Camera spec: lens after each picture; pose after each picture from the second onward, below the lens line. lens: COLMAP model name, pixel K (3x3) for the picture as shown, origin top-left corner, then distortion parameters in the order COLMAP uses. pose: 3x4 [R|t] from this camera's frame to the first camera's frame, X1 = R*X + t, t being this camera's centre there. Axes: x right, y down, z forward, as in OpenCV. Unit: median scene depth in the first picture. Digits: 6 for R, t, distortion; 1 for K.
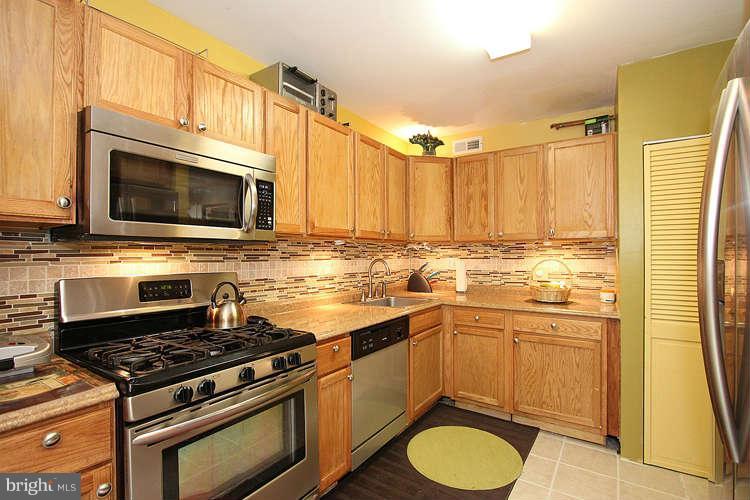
lens RADIAL K [[350.6, 0, 373.8], [0, 350.6, 255.8], [0, 0, 1]] dist [-0.014745, 0.001155]
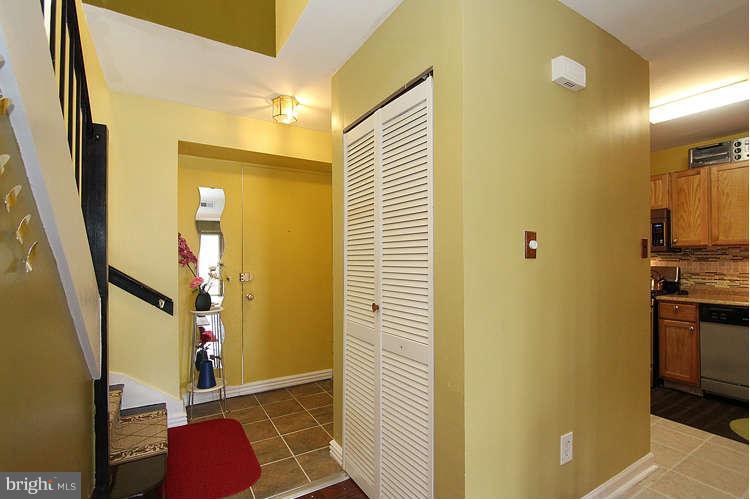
lens RADIAL K [[350.6, 0, 373.8], [0, 350.6, 255.3], [0, 0, 1]] dist [-0.014745, 0.001155]
pose [[-0.405690, -0.001691, -0.914009, 1.685763], [0.001351, 0.999996, -0.002449, -0.010768], [0.914010, -0.002228, -0.405686, 0.200859]]
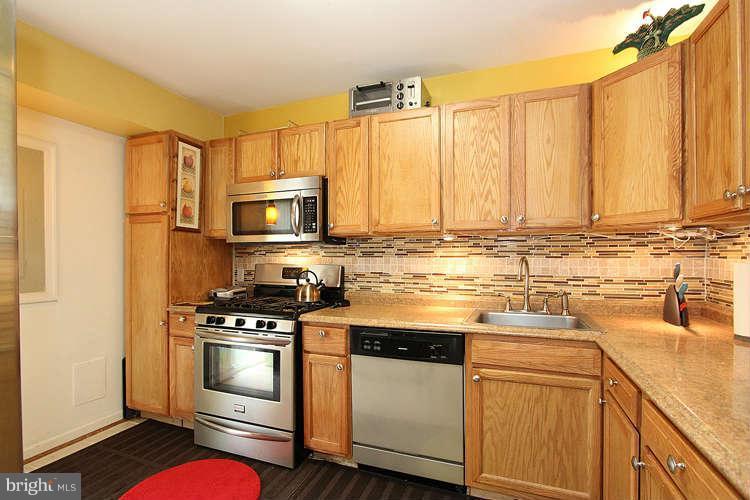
lens RADIAL K [[350.6, 0, 373.8], [0, 350.6, 255.8], [0, 0, 1]] dist [-0.014745, 0.001155]
pose [[0.239268, 0.002186, -0.970951, 0.768151], [-0.001493, 0.999997, 0.001884, 0.008019], [0.970952, 0.000998, 0.239271, 0.664533]]
